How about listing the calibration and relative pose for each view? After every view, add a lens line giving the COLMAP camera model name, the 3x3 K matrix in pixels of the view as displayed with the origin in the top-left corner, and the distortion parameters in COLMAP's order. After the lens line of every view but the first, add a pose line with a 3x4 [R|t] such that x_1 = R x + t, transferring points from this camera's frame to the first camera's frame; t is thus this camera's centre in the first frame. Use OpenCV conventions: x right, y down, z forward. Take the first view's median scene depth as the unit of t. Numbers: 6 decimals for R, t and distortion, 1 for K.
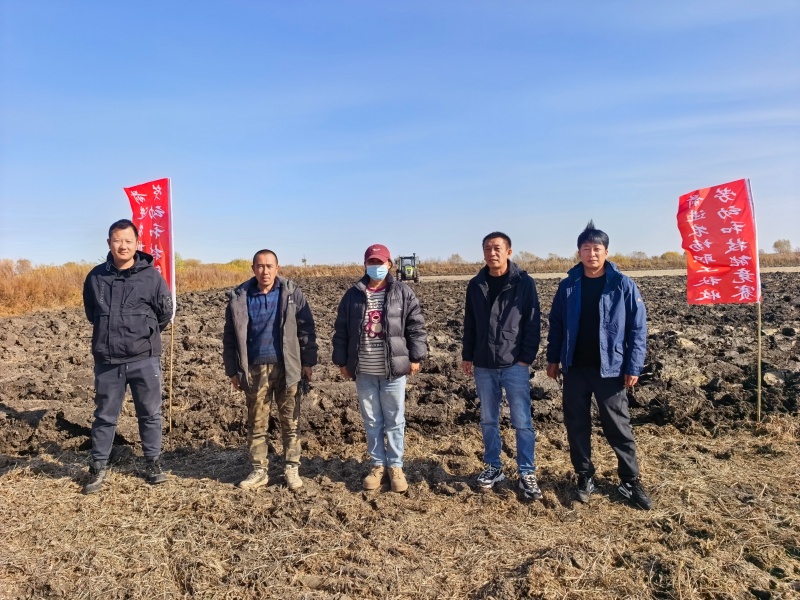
lens RADIAL K [[566.0, 0, 394.1], [0, 566.0, 280.1], [0, 0, 1]] dist [0.023277, -0.039679]
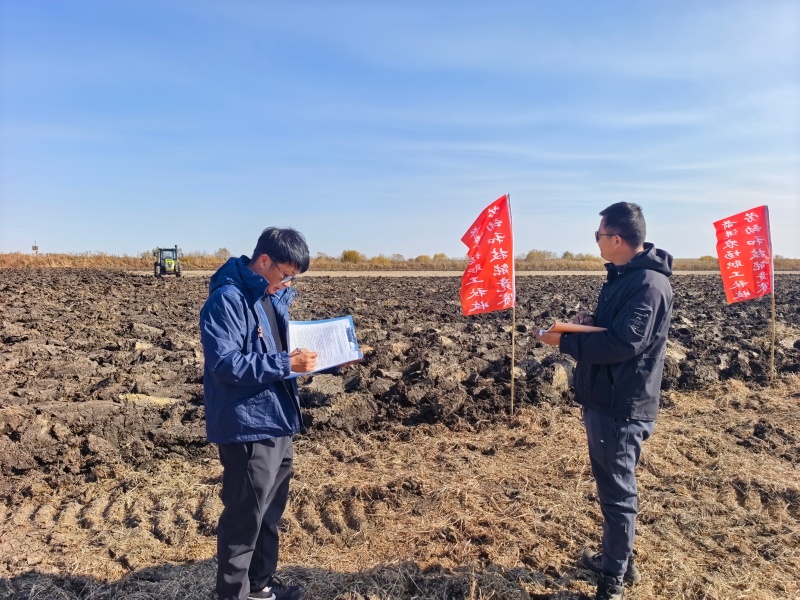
lens RADIAL K [[560.8, 0, 402.3], [0, 560.8, 290.8], [0, 0, 1]] dist [0.053535, -0.078745]
pose [[0.913770, 0.012729, 0.406032, -0.003987], [-0.023233, 0.999511, 0.020951, -0.009208], [-0.405567, -0.028577, 0.913619, 0.075390]]
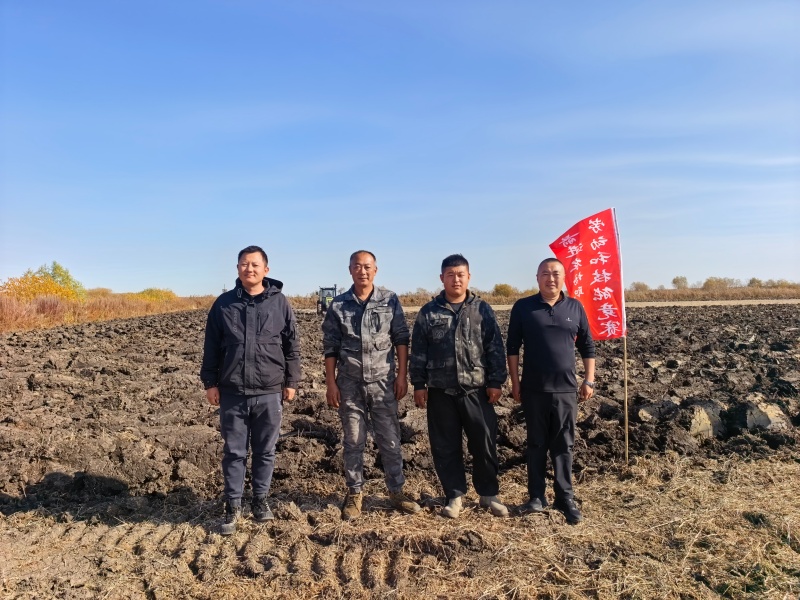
lens RADIAL K [[560.8, 0, 402.3], [0, 560.8, 290.8], [0, 0, 1]] dist [0.053535, -0.078745]
pose [[0.989895, 0.011211, 0.141359, 0.120972], [-0.006041, 0.999299, -0.036953, -0.000628], [-0.141674, 0.035725, 0.989268, 0.097482]]
